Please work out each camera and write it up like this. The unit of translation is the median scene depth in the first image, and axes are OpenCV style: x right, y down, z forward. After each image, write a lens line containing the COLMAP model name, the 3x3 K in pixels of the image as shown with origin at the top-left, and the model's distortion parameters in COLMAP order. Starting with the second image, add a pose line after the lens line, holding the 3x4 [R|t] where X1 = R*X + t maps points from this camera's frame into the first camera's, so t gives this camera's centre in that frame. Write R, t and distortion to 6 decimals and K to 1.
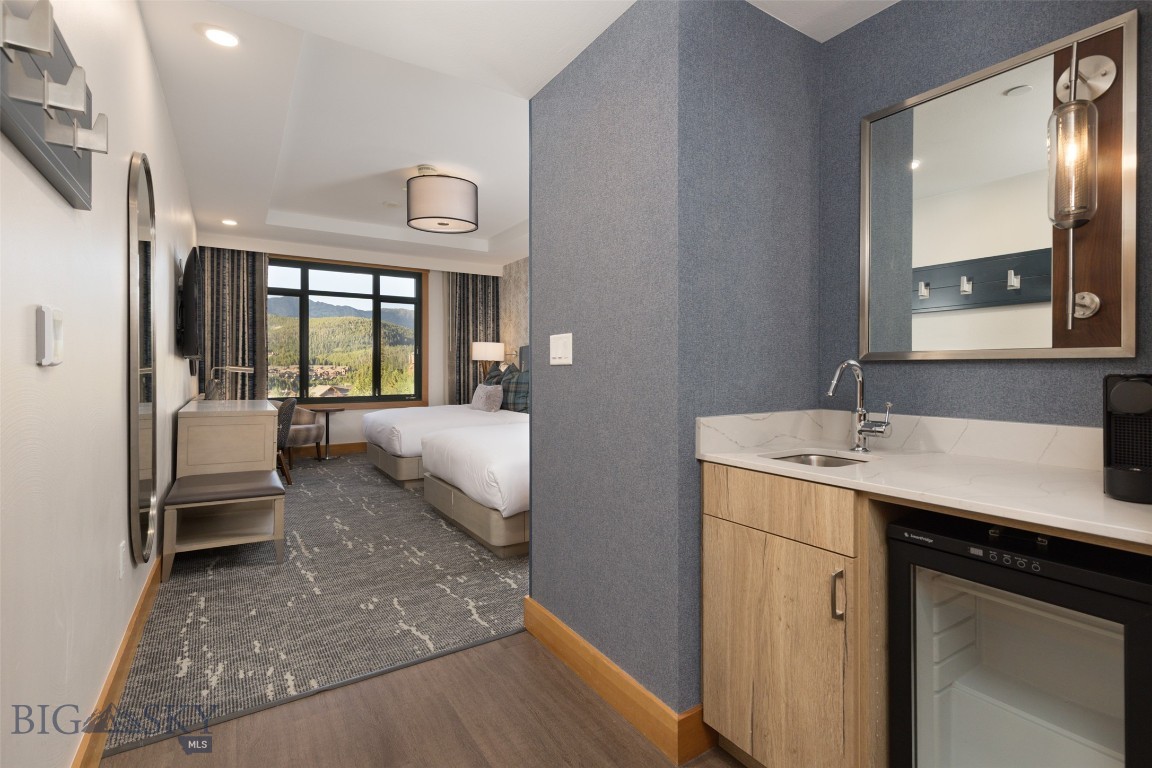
lens RADIAL K [[543.8, 0, 576.2], [0, 543.8, 371.3], [0, 0, 1]] dist [0.019809, -0.000572]
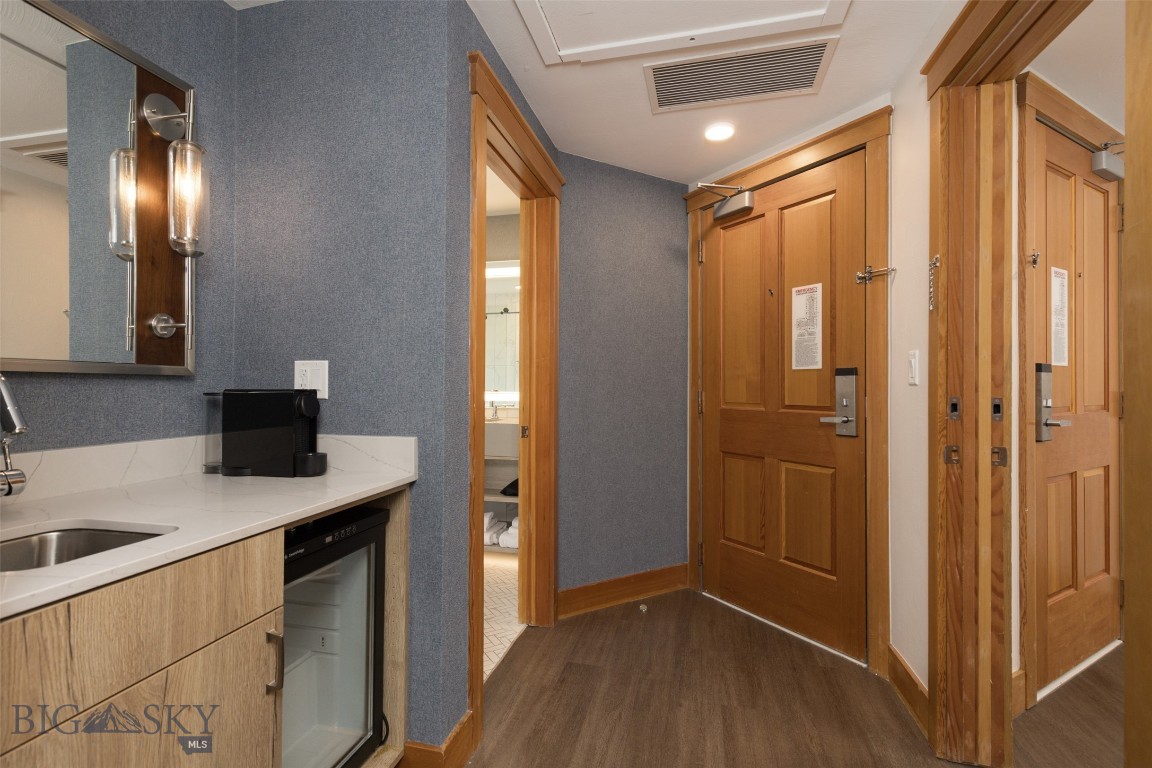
lens RADIAL K [[543.8, 0, 577.9], [0, 543.8, 384.4], [0, 0, 1]] dist [0.019809, -0.000572]
pose [[-0.702715, -0.000413, 0.711472, -0.146080], [-0.002444, 0.999995, -0.001834, -0.002054], [-0.711468, -0.003027, -0.702712, 0.429132]]
